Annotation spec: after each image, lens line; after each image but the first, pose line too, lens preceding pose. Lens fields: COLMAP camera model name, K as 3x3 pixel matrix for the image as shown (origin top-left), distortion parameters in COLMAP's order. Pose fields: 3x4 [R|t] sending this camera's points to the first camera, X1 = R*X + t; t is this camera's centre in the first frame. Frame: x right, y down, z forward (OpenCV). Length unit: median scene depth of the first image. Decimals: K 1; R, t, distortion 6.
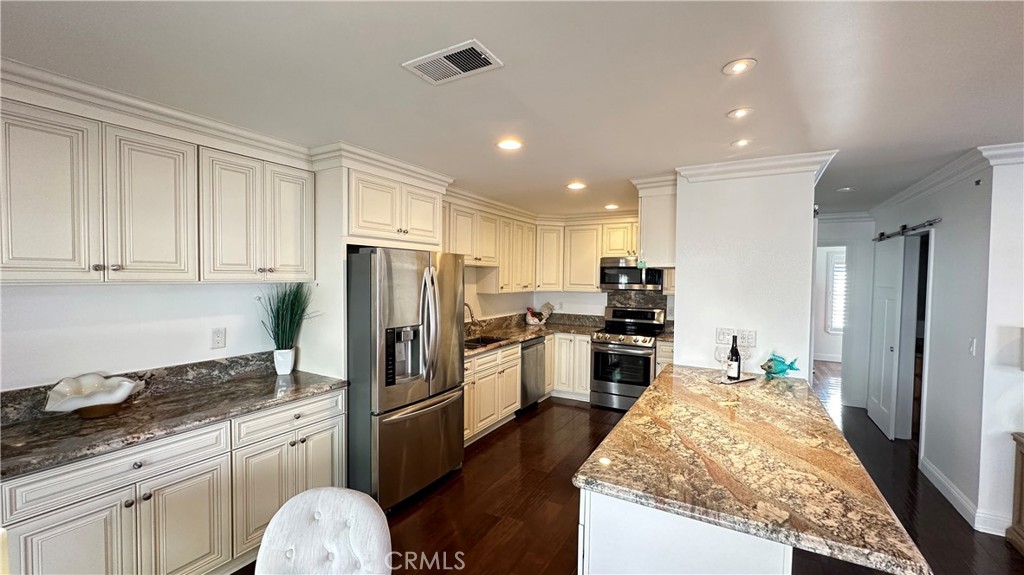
lens RADIAL K [[408.5, 0, 511.8], [0, 408.5, 288.8], [0, 0, 1]] dist [-0.003297, 0.000131]
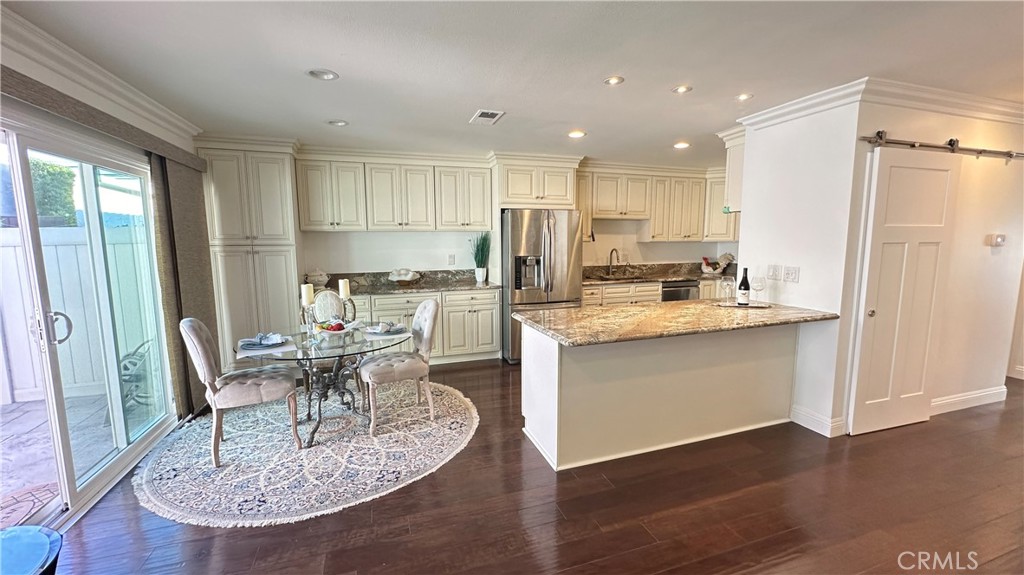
lens RADIAL K [[408.5, 0, 511.8], [0, 408.5, 288.8], [0, 0, 1]] dist [-0.003297, 0.000131]
pose [[0.747276, 0.067195, -0.661108, 0.790370], [-0.008433, 0.995753, 0.091677, 0.072181], [0.664460, -0.062933, 0.744669, -0.292741]]
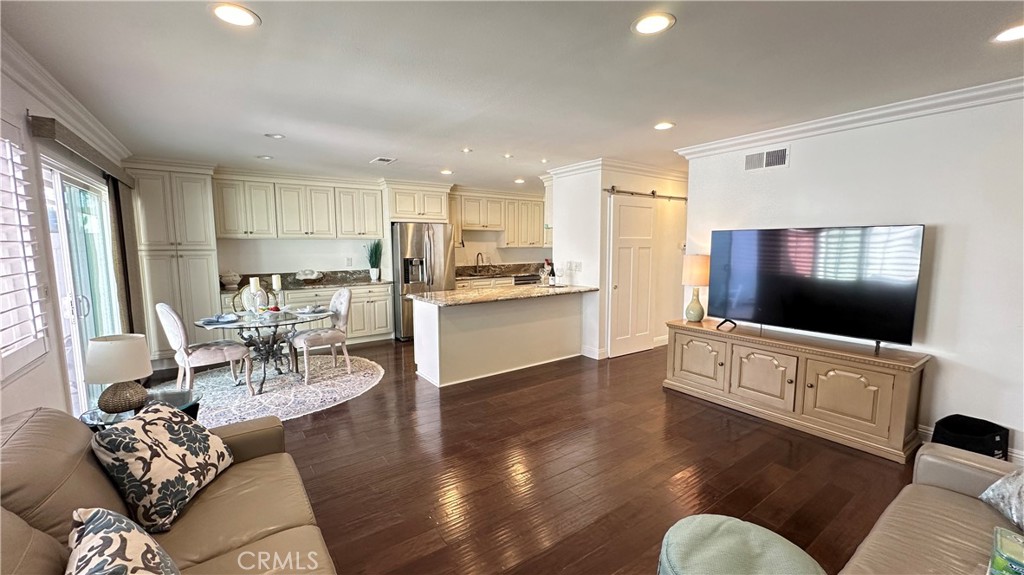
lens RADIAL K [[408.5, 0, 511.8], [0, 408.5, 288.8], [0, 0, 1]] dist [-0.003297, 0.000131]
pose [[0.906722, 0.031524, -0.420549, 1.141909], [-0.000350, 0.997258, 0.074000, 0.093069], [0.421729, -0.066950, 0.904247, -0.780177]]
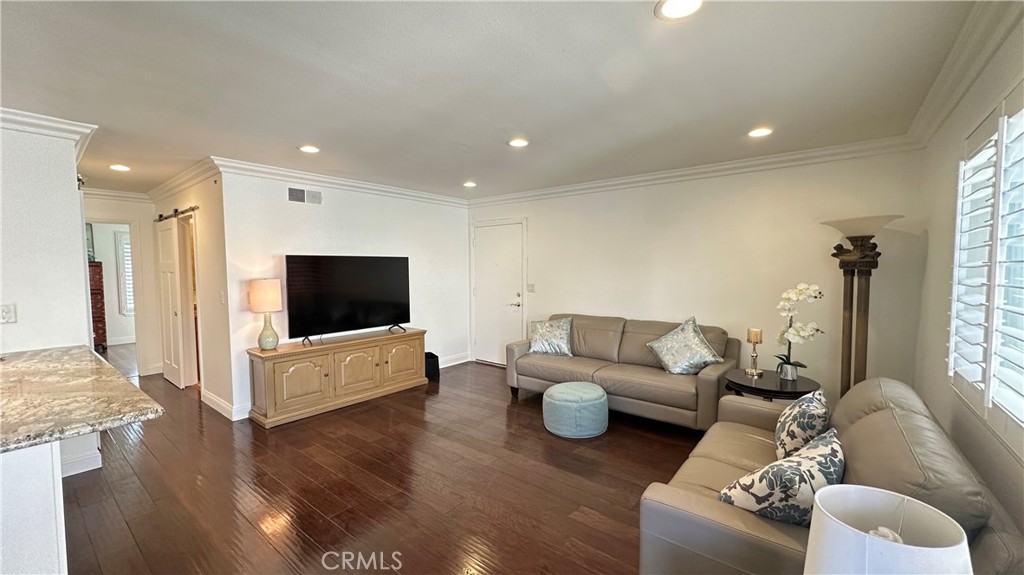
lens RADIAL K [[408.5, 0, 511.8], [0, 408.5, 288.8], [0, 0, 1]] dist [-0.003297, 0.000131]
pose [[0.160173, -0.064823, 0.984958, -0.107132], [0.041404, 0.997404, 0.058909, 0.065757], [-0.986220, 0.031345, 0.162441, -0.225679]]
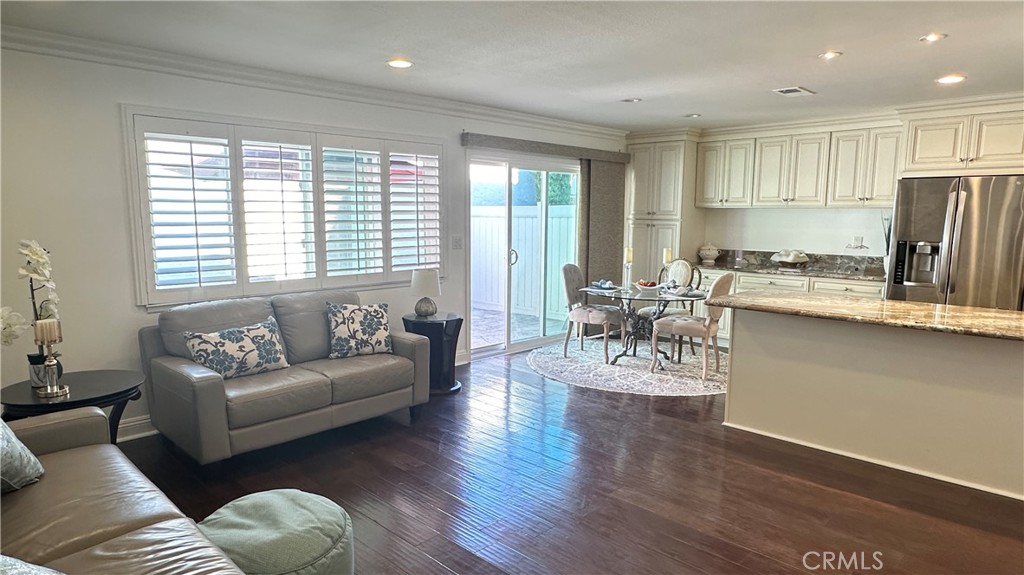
lens RADIAL K [[611.9, 0, 512.5], [0, 611.9, 293.9], [0, 0, 1]] dist [-0.000578, -0.000192]
pose [[-0.257913, 0.112423, -0.959605, 1.851661], [-0.042537, 0.990923, 0.127525, 0.065679], [0.965231, 0.073709, -0.250790, 0.280877]]
